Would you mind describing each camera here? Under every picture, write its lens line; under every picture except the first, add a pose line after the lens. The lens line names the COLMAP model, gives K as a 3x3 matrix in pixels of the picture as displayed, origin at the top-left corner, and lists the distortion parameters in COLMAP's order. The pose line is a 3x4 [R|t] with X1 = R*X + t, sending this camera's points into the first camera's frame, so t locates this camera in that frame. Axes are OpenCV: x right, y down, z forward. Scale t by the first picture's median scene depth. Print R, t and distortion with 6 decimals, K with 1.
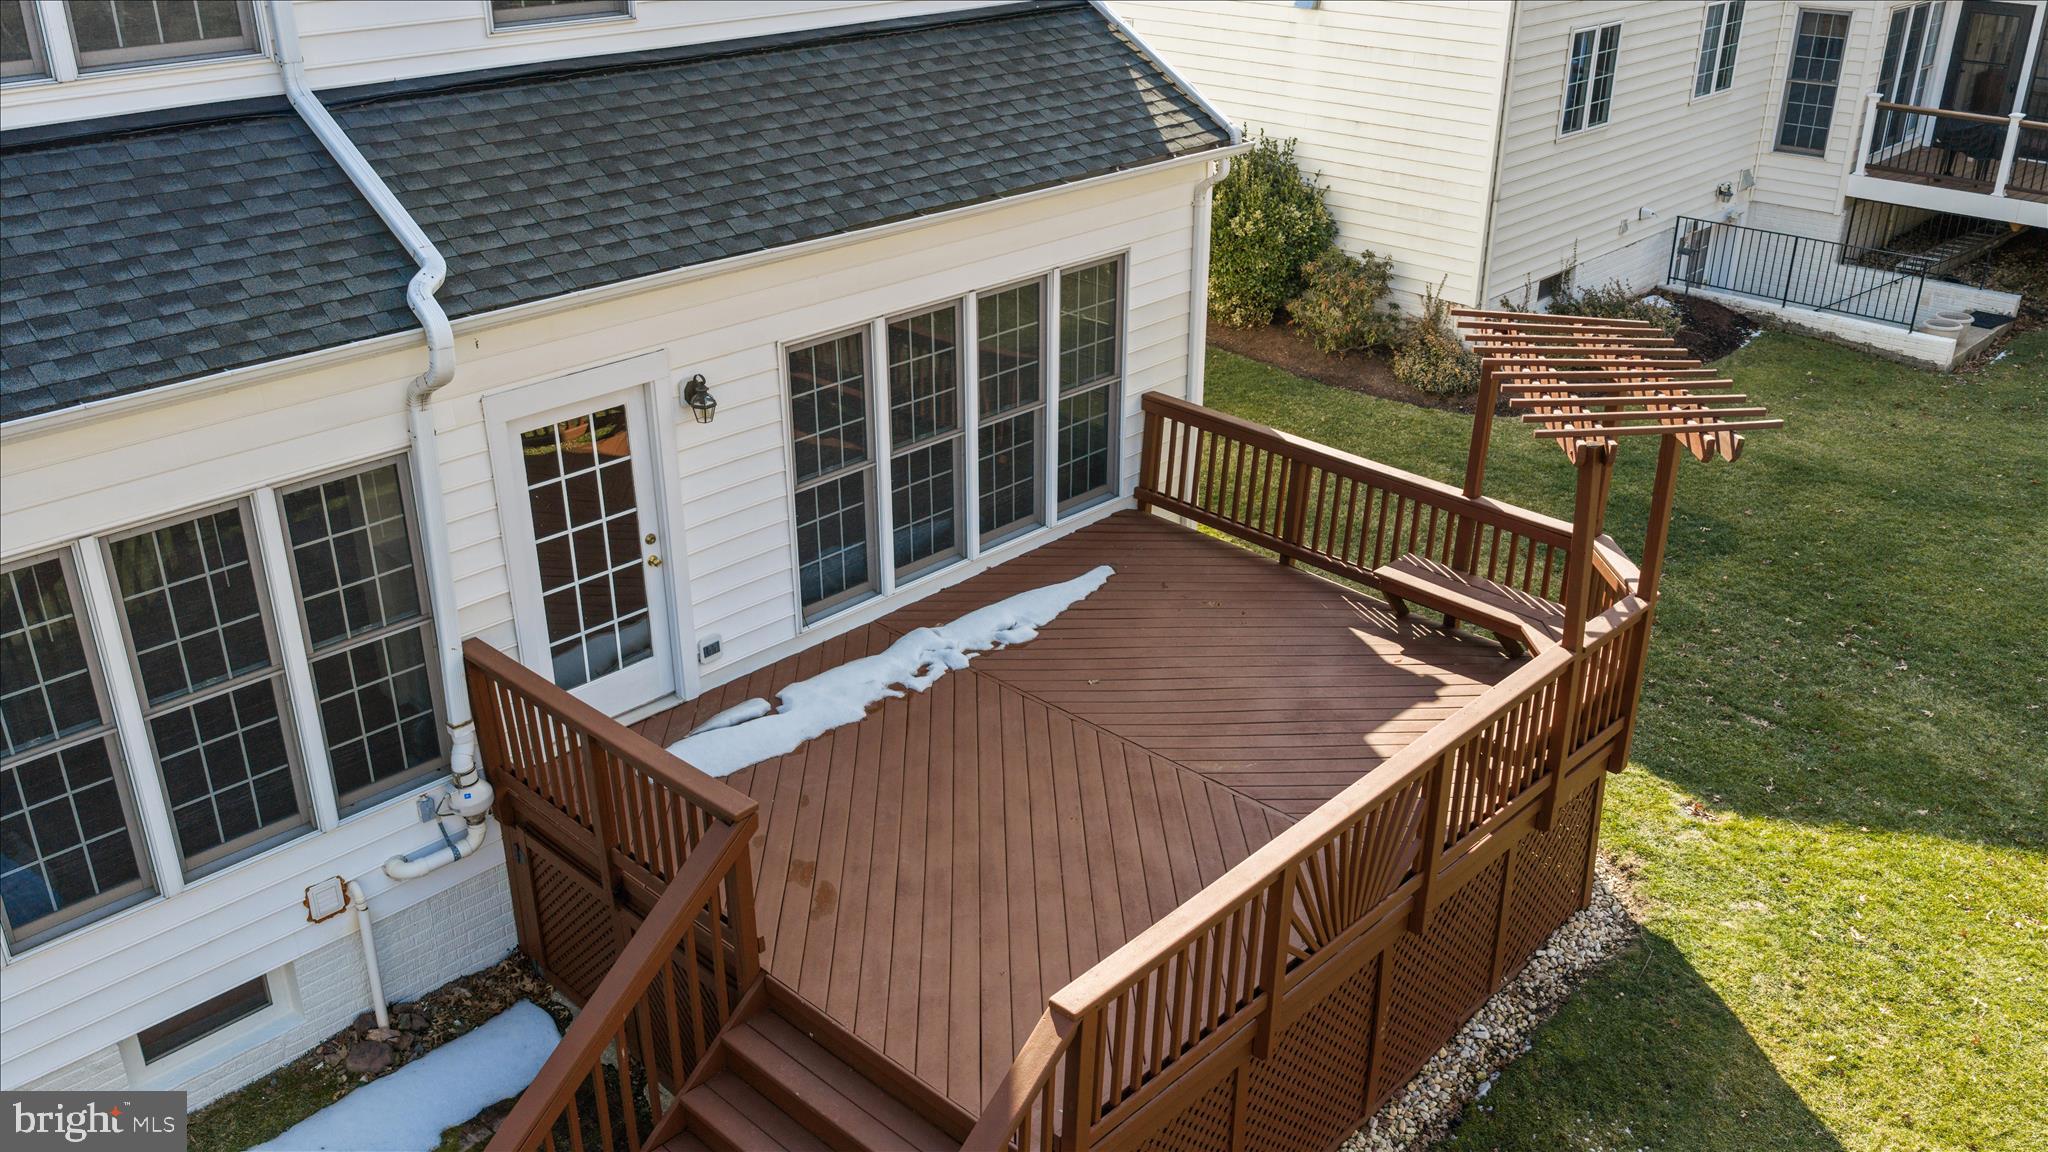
lens RADIAL K [[1703.2, 0, 1024.0], [0, 1703.2, 576.0], [0, 0, 1]] dist [0.052513, -0.133096]
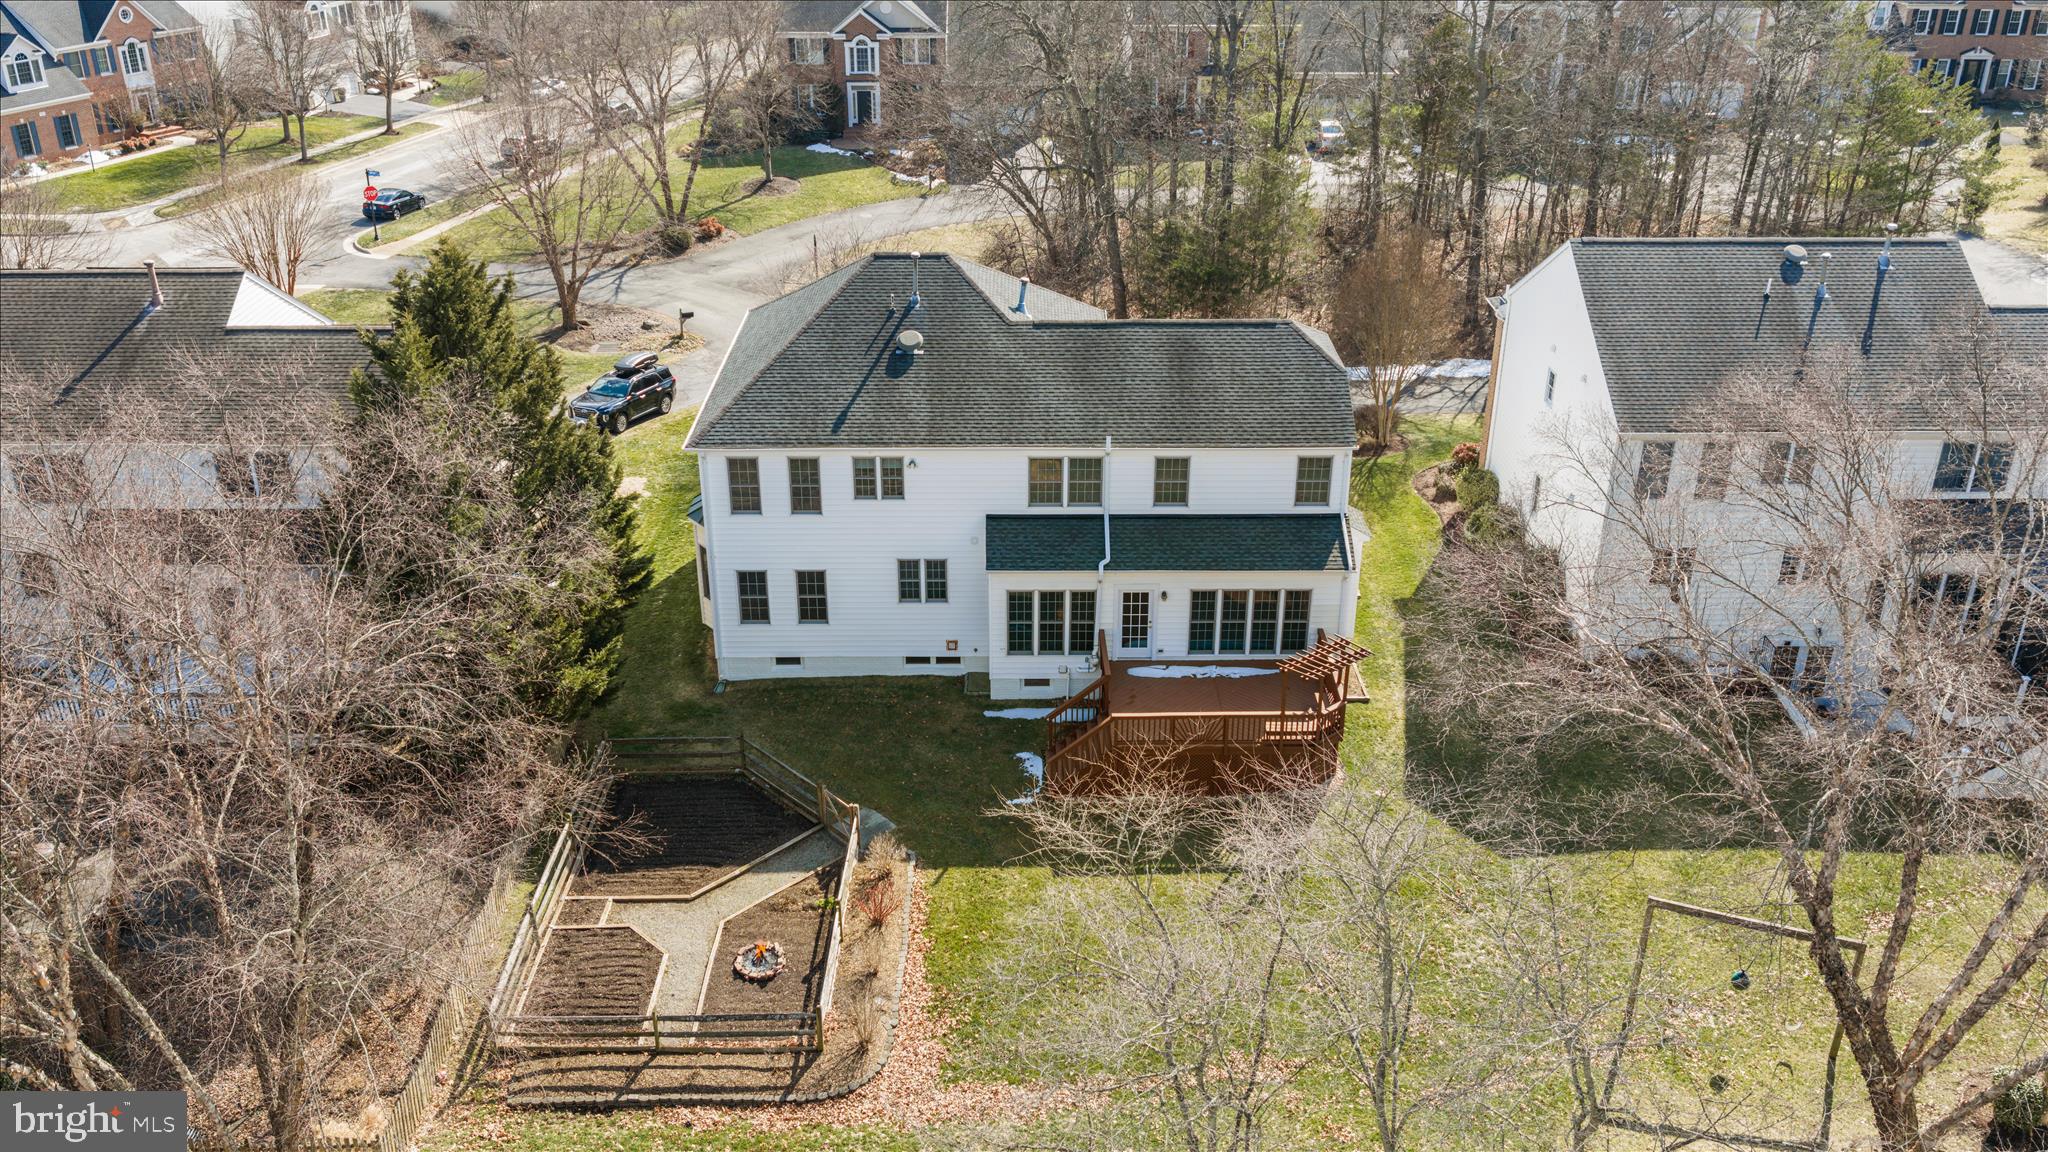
lens RADIAL K [[1703.2, 0, 1024.0], [0, 1703.2, 576.0], [0, 0, 1]] dist [0.052513, -0.133096]
pose [[0.702291, 0.312260, -0.639751, 2.273059], [-0.303895, 0.944170, 0.127242, -0.580050], [0.643766, 0.105057, 0.757976, -2.498524]]
